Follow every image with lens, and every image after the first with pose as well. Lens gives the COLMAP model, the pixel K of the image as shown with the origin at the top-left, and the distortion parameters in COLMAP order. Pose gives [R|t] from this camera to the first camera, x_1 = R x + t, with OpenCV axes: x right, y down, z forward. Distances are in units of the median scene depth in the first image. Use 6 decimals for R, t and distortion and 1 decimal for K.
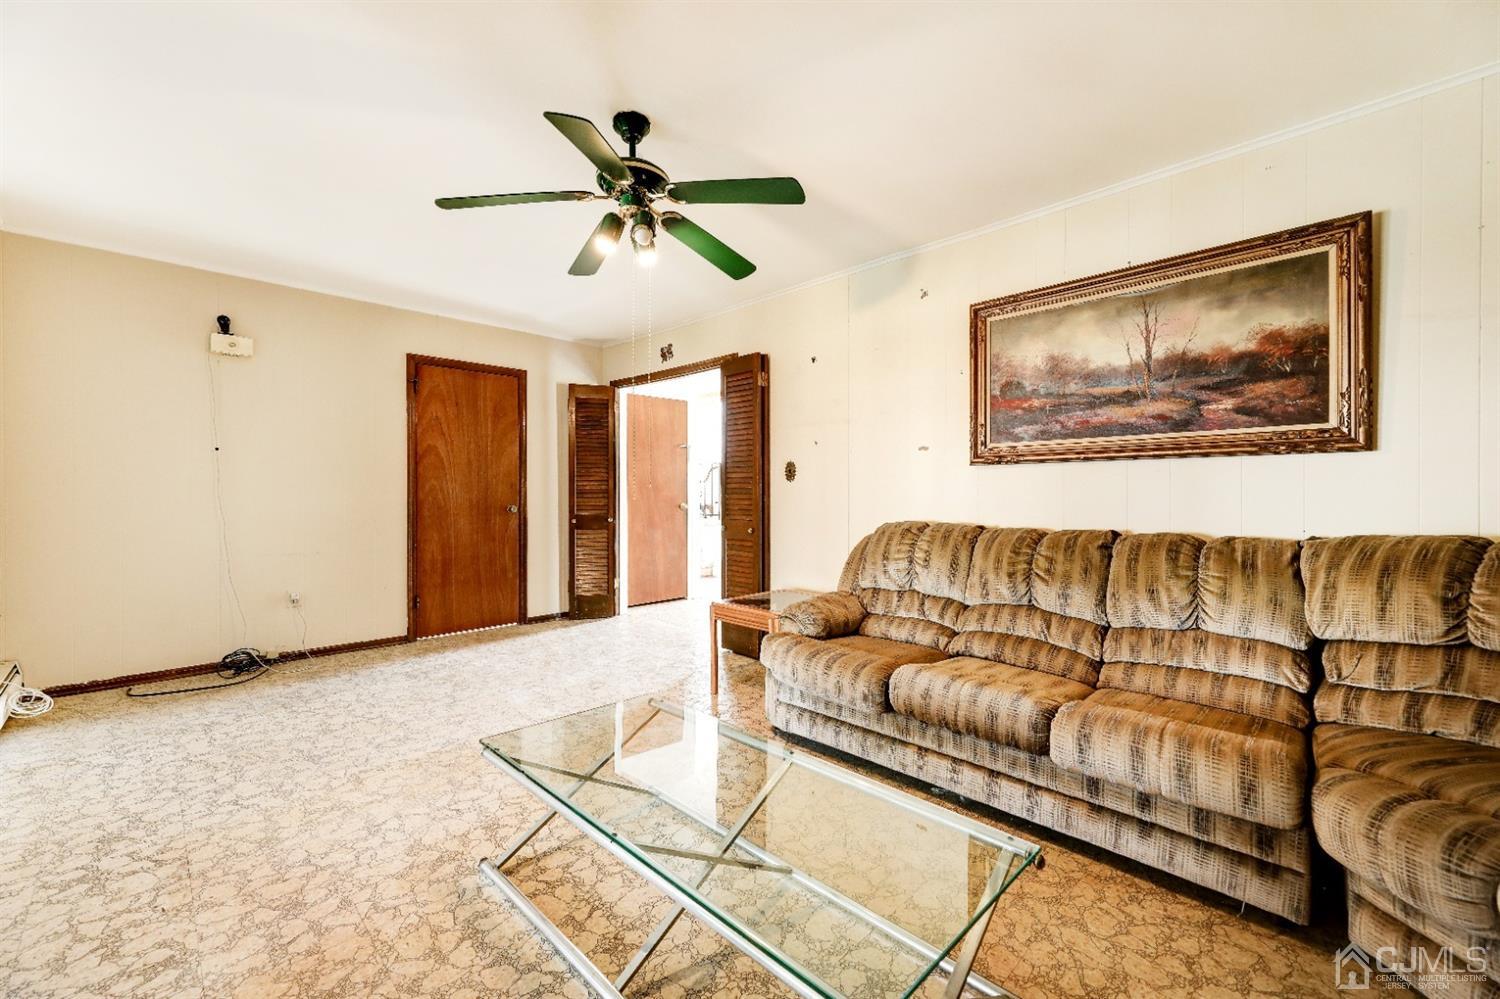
lens RADIAL K [[610.8, 0, 751.6], [0, 610.8, 494.7], [0, 0, 1]] dist [0.000632, -0.000120]
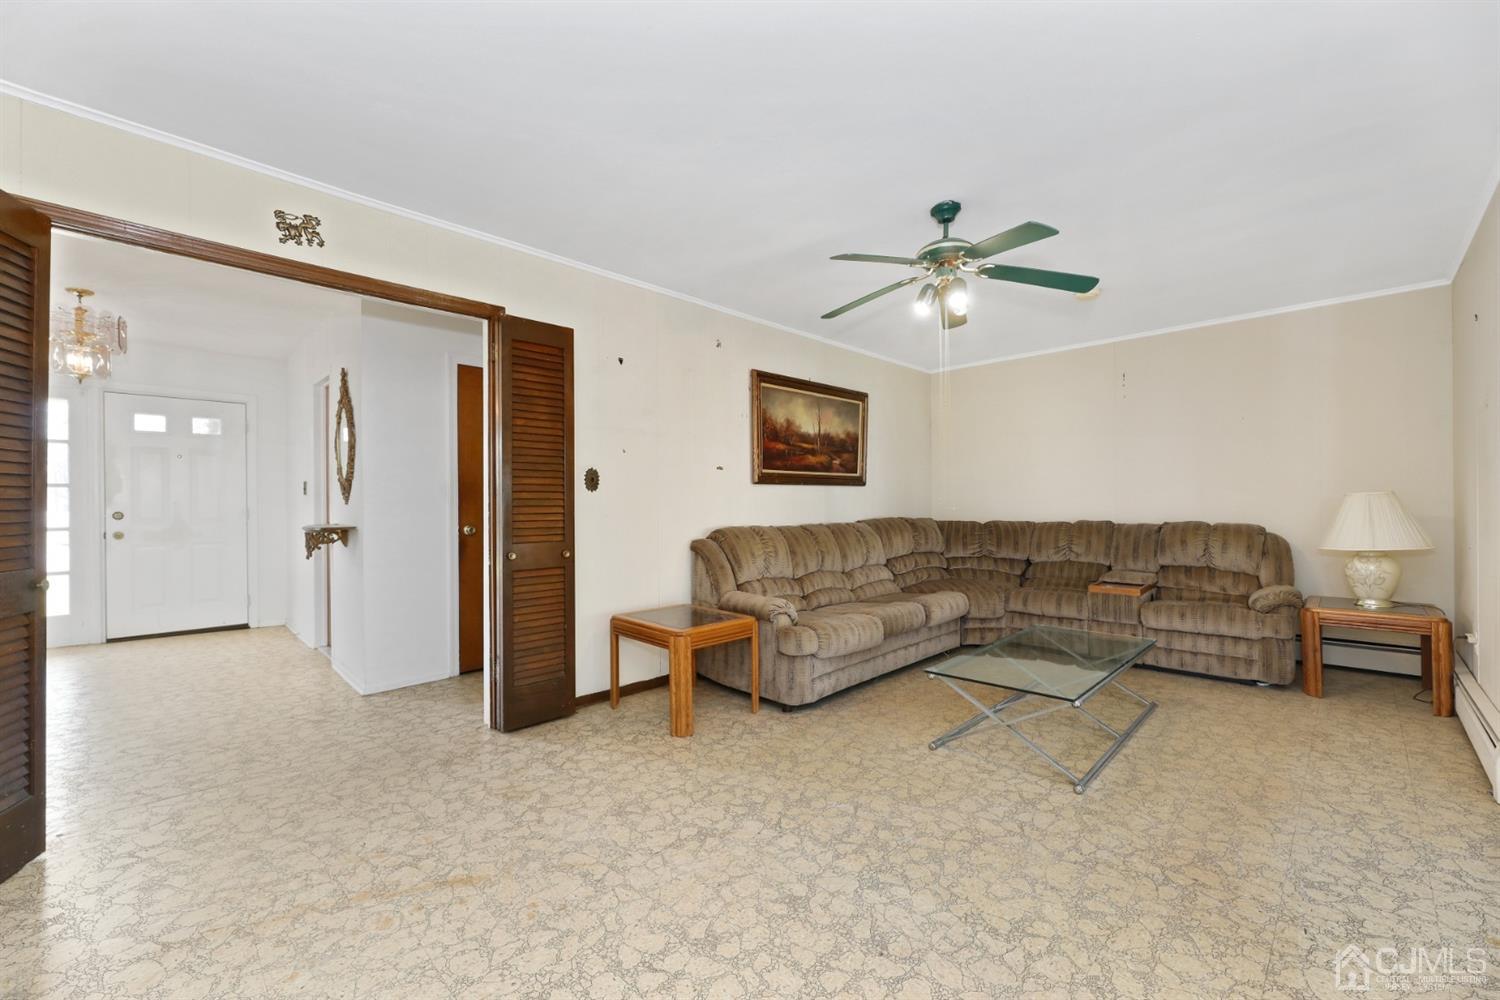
lens RADIAL K [[610.8, 0, 751.5], [0, 610.8, 499.4], [0, 0, 1]] dist [0.000632, -0.000120]
pose [[-0.008797, -0.001212, 0.999961, -1.337318], [0.002582, 0.999996, 0.001235, -0.018737], [-0.999958, 0.002593, -0.008793, 1.310941]]
